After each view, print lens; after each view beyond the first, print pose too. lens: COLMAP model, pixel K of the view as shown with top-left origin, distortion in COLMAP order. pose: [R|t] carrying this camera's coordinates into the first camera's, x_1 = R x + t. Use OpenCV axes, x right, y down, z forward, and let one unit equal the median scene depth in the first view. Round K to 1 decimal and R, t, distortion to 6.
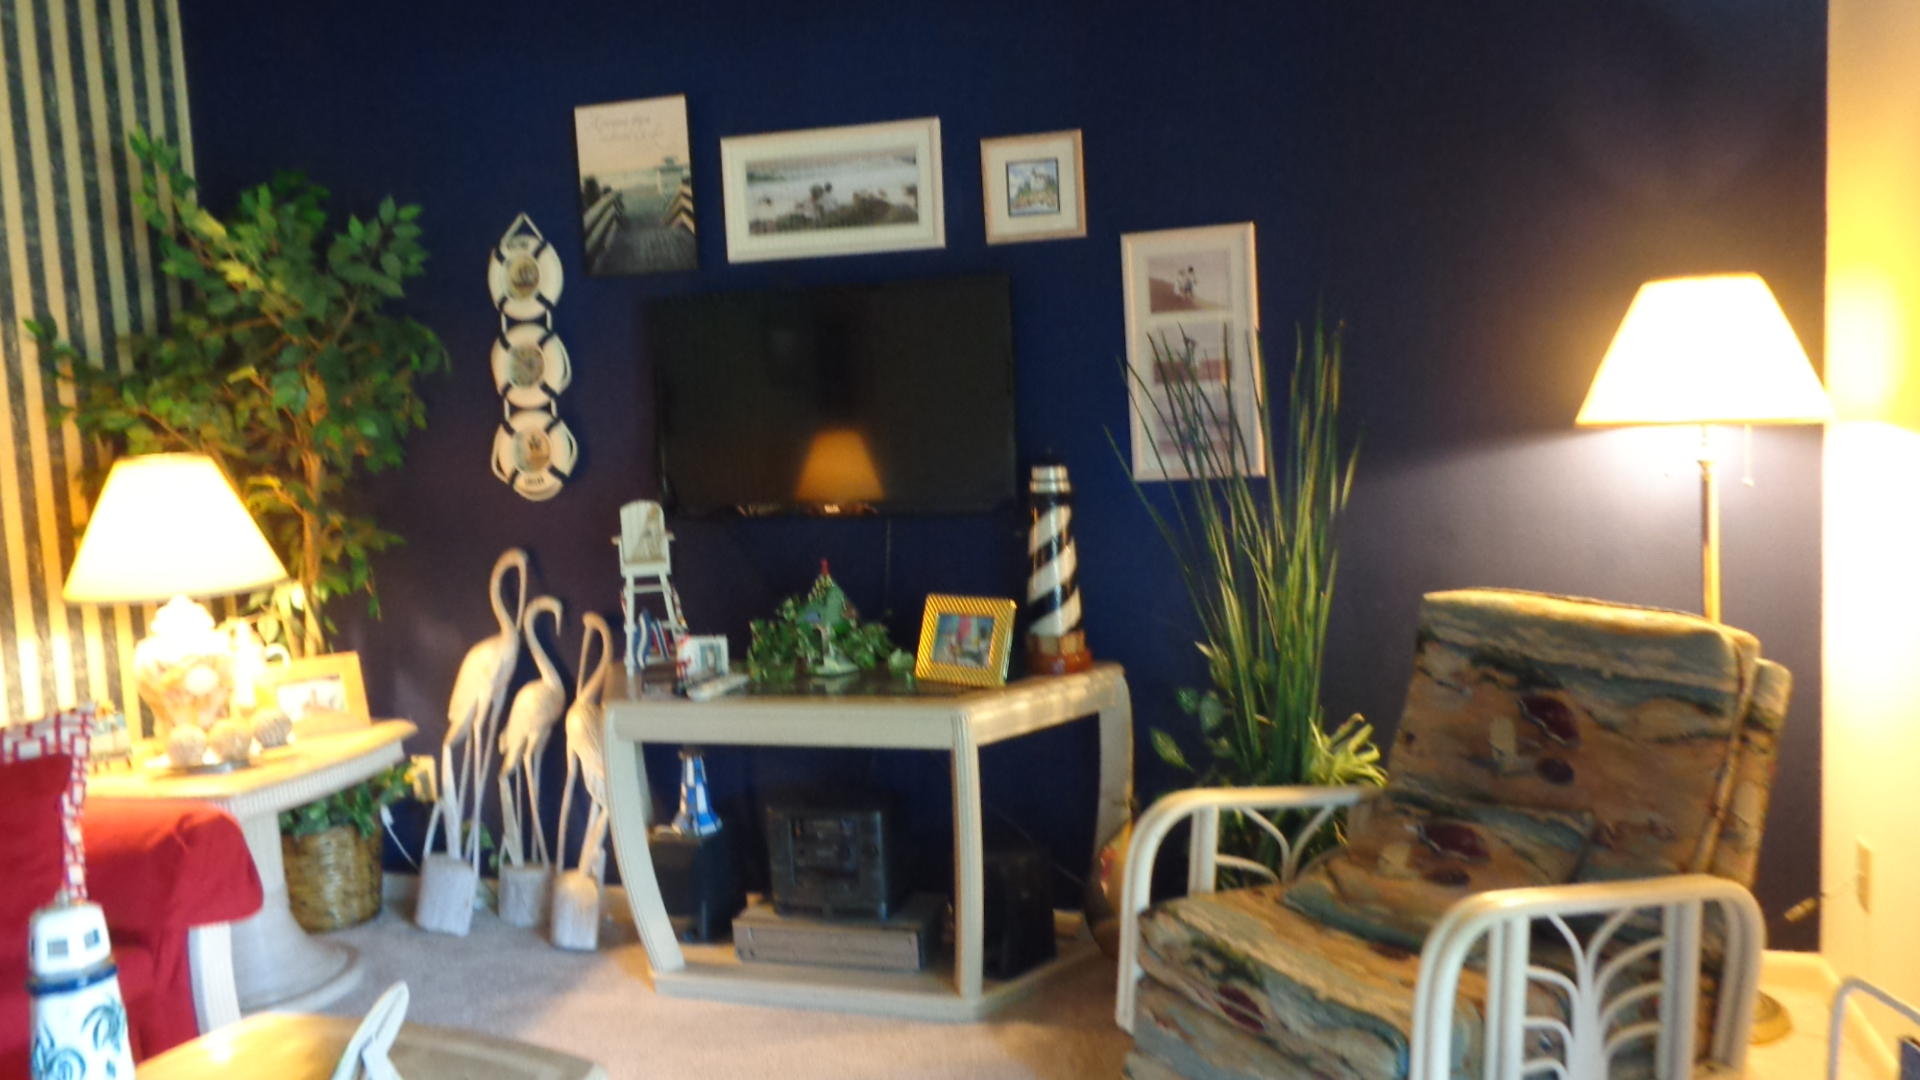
lens RADIAL K [[1453.0, 0, 960.0], [0, 1453.0, 540.0], [0, 0, 1]] dist [0.004470, 0.004007]
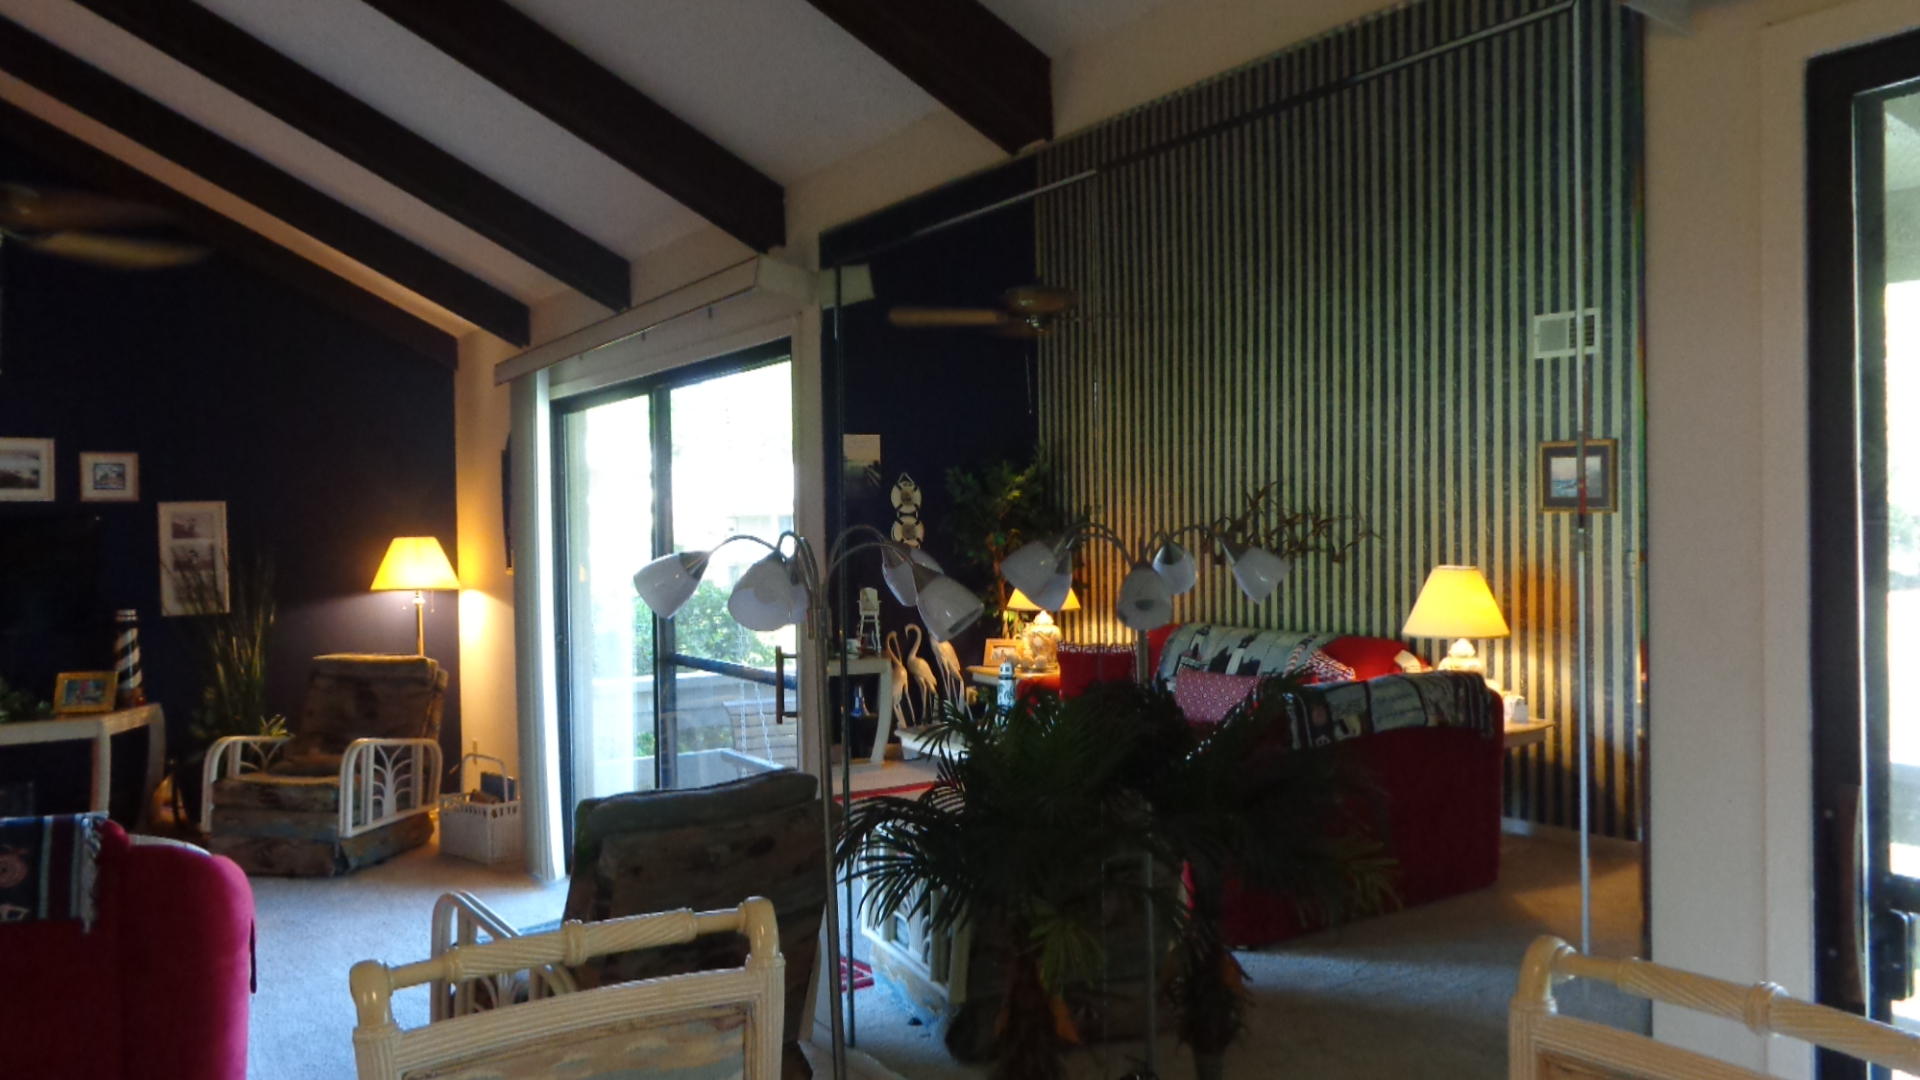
lens RADIAL K [[1453.0, 0, 960.0], [0, 1453.0, 540.0], [0, 0, 1]] dist [0.004470, 0.004007]
pose [[0.659164, 0.025135, 0.751579, -0.745383], [0.055822, 0.995048, -0.082235, 0.092685], [-0.749925, 0.096161, 0.654497, -1.334437]]
